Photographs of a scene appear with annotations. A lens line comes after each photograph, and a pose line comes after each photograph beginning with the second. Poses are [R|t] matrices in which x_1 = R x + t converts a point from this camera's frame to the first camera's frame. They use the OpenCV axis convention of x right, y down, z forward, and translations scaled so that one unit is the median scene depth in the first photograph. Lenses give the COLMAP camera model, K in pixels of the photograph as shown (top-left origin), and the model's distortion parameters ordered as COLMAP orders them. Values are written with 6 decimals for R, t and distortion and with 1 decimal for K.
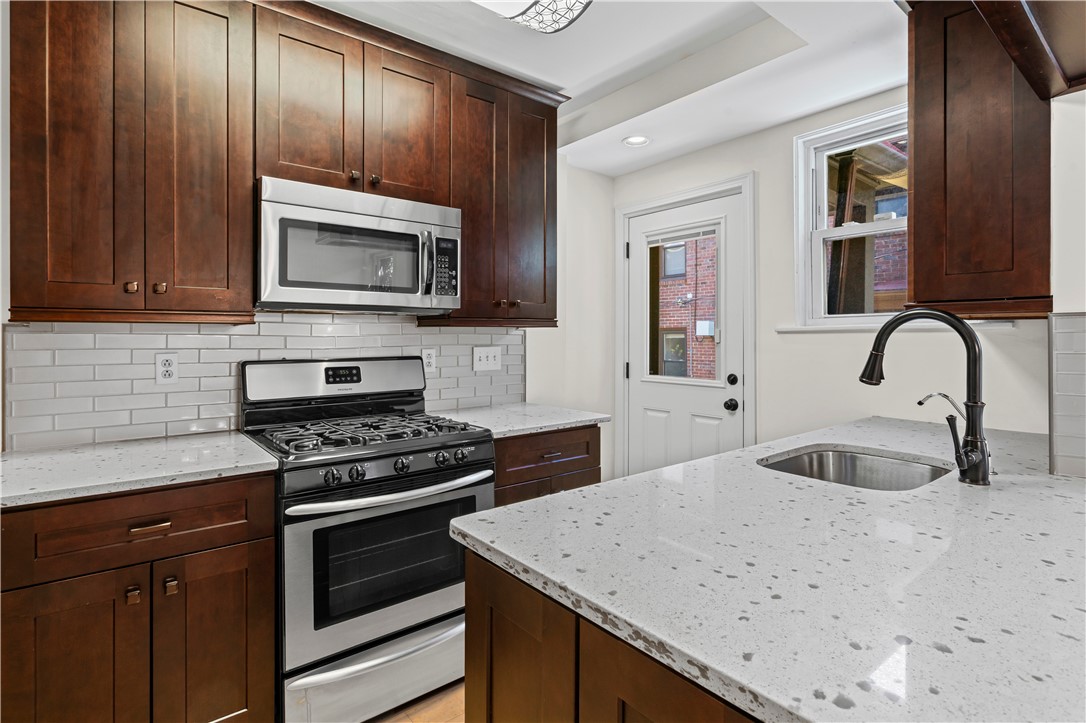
lens RADIAL K [[539.9, 0, 518.9], [0, 539.9, 329.0], [0, 0, 1]] dist [-0.007394, 0.001168]
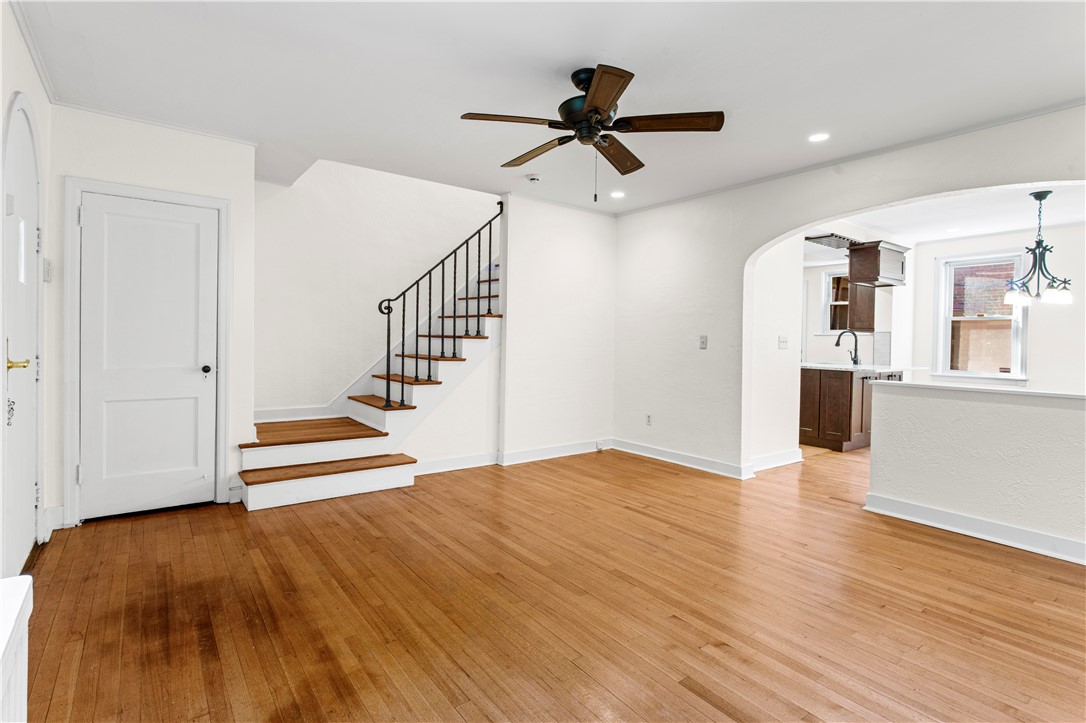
lens RADIAL K [[539.9, 0, 528.1], [0, 539.9, 334.3], [0, 0, 1]] dist [-0.007394, 0.001168]
pose [[0.999610, 0.019005, -0.020467, -1.300914], [-0.018926, 0.999813, 0.004055, 0.021674], [0.020540, -0.003666, 0.999782, -2.510625]]
